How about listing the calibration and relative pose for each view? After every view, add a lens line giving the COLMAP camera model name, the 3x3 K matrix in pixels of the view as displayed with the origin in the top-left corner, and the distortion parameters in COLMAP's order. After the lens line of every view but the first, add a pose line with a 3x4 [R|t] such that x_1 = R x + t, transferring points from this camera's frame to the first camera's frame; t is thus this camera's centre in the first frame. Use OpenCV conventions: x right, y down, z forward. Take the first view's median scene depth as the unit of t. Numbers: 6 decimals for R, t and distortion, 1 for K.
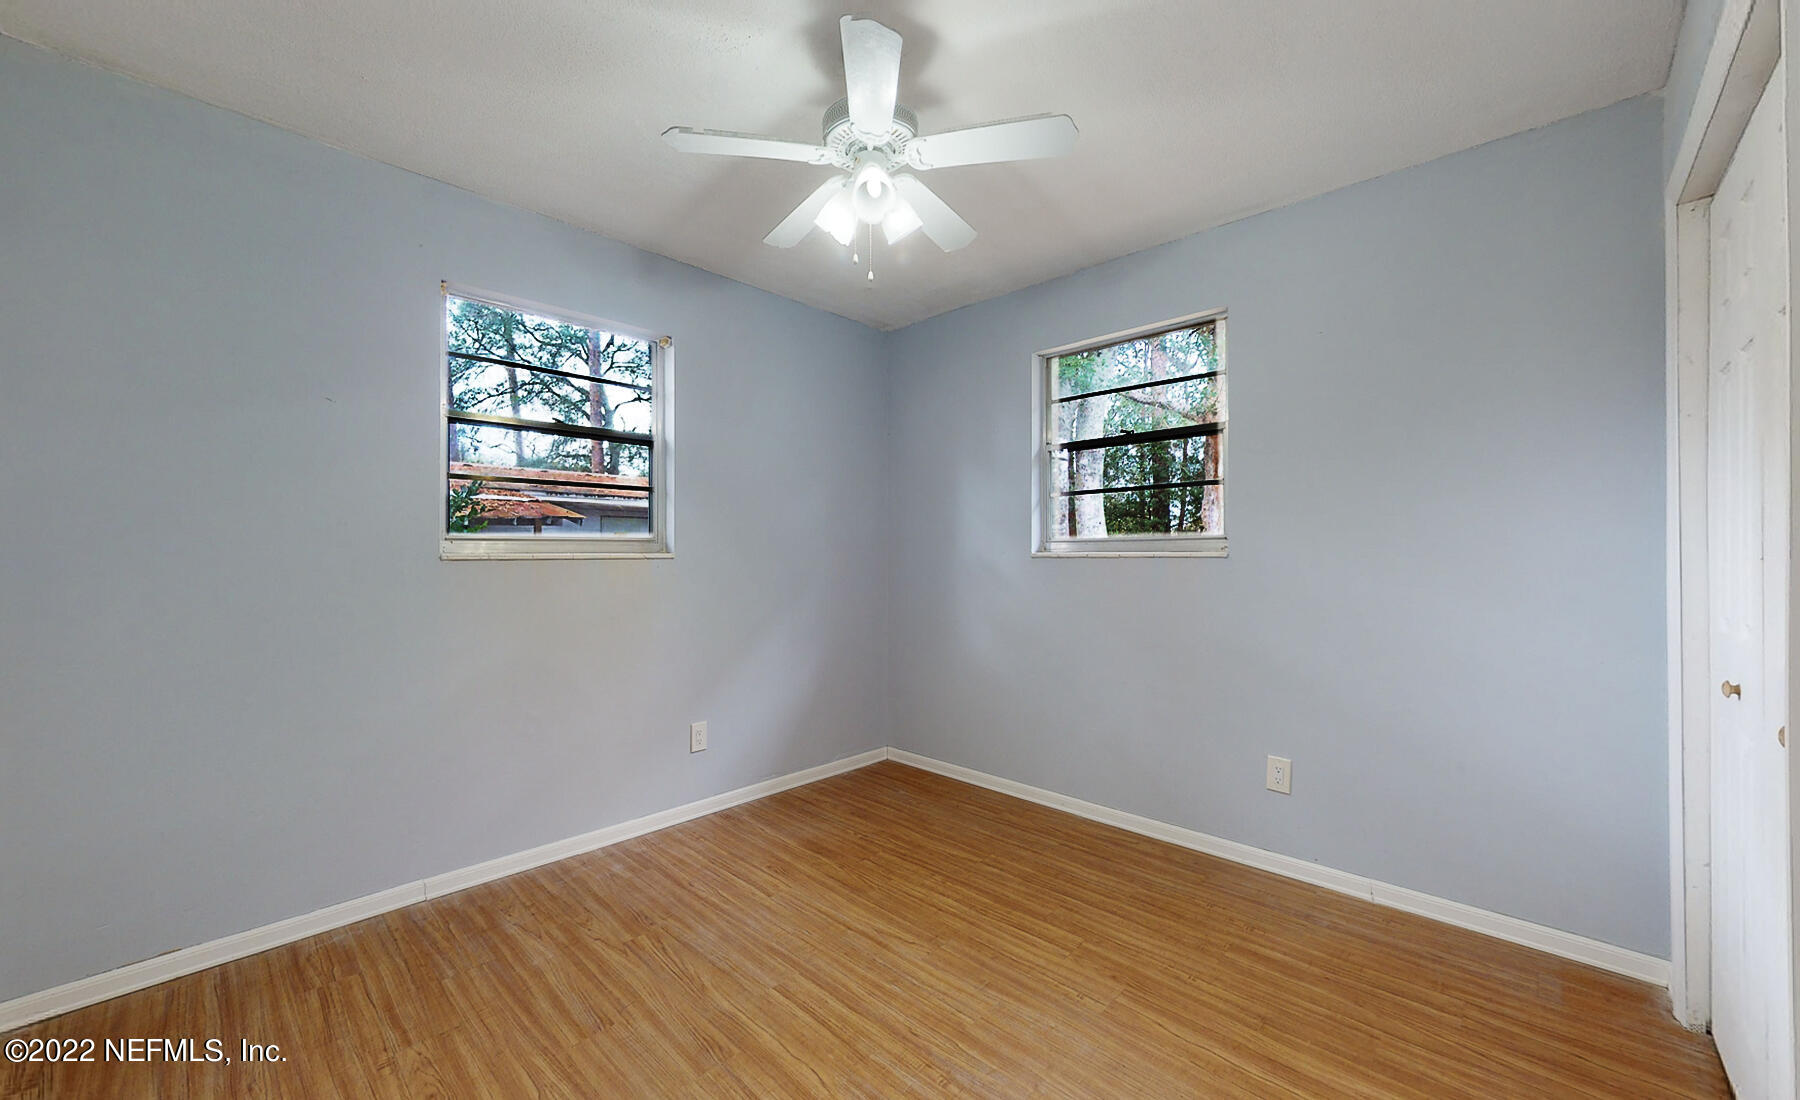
lens RADIAL K [[722.2, 0, 902.7], [0, 722.2, 547.0], [0, 0, 1]] dist [-0.000919, -0.000109]
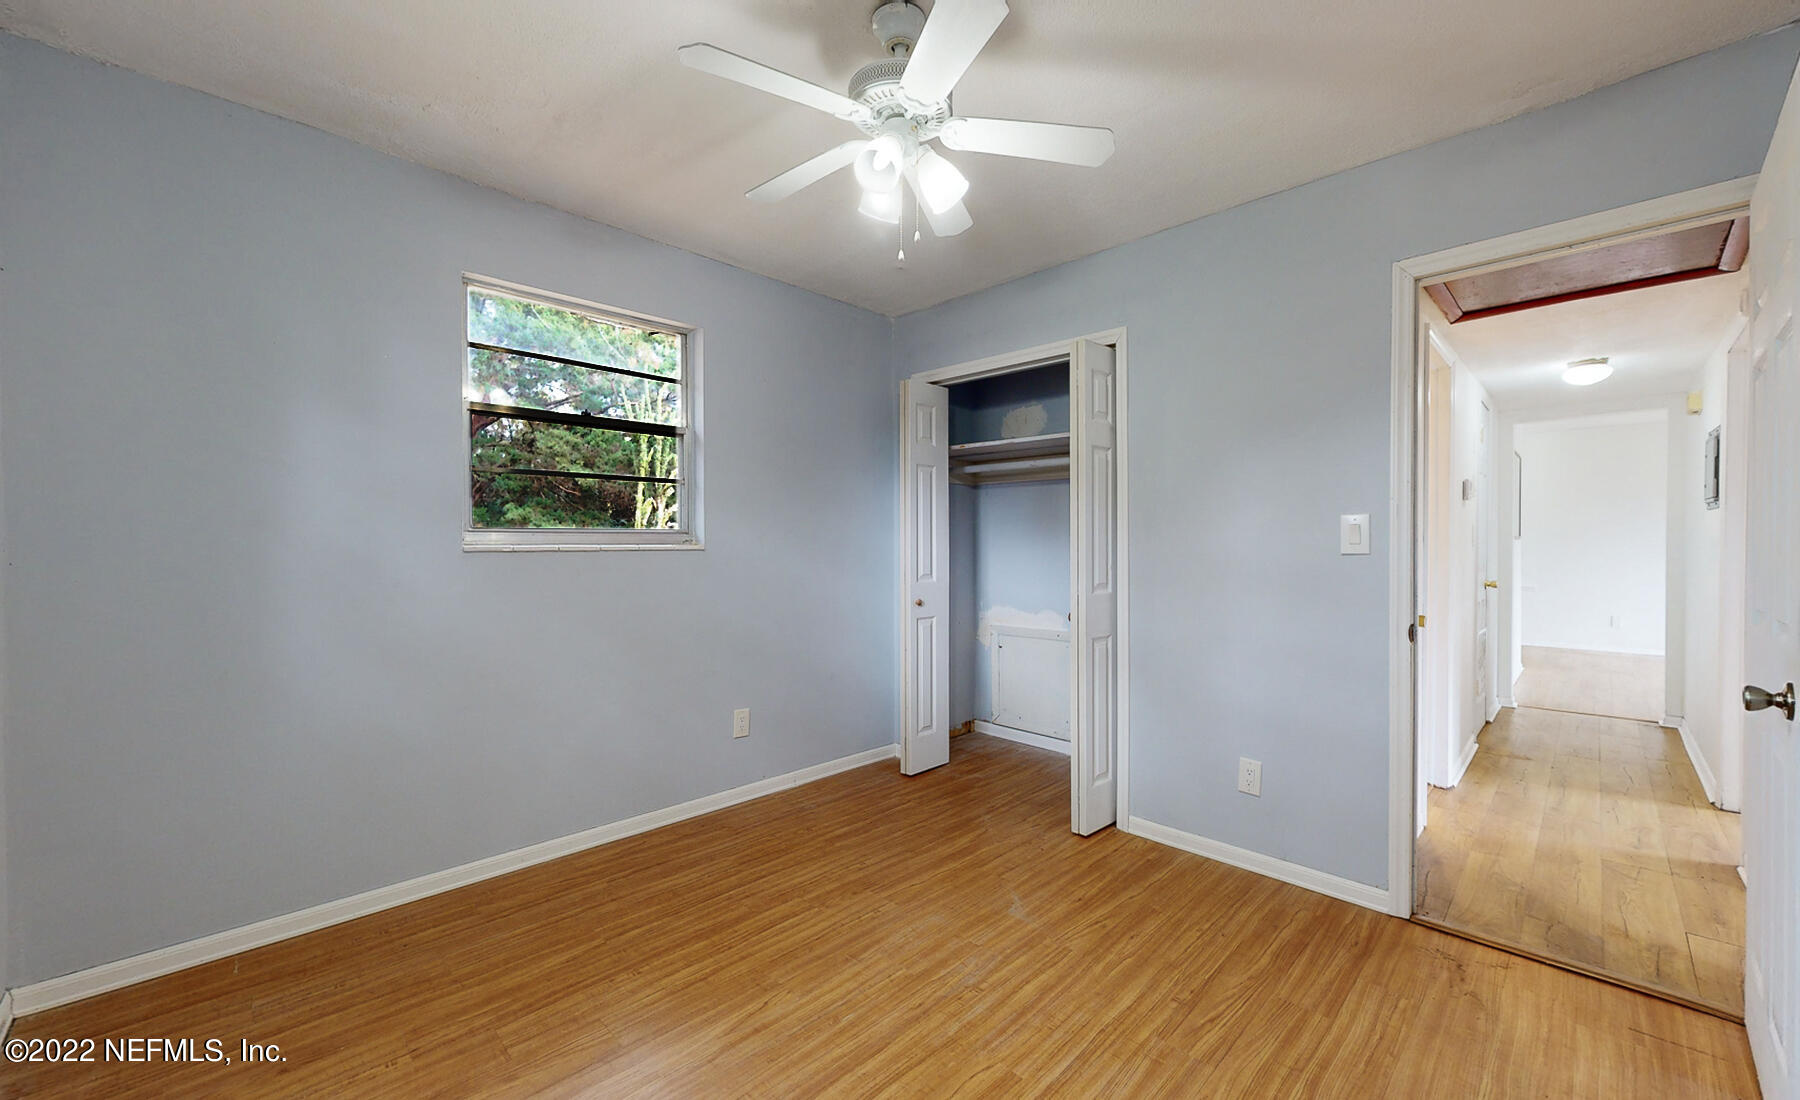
lens RADIAL K [[722.2, 0, 902.7], [0, 722.2, 547.0], [0, 0, 1]] dist [-0.000919, -0.000109]
pose [[-0.026027, -0.003943, 0.999653, -0.821600], [-0.011229, 0.999930, 0.003652, 0.002271], [-0.999598, -0.011130, -0.026070, 0.843074]]
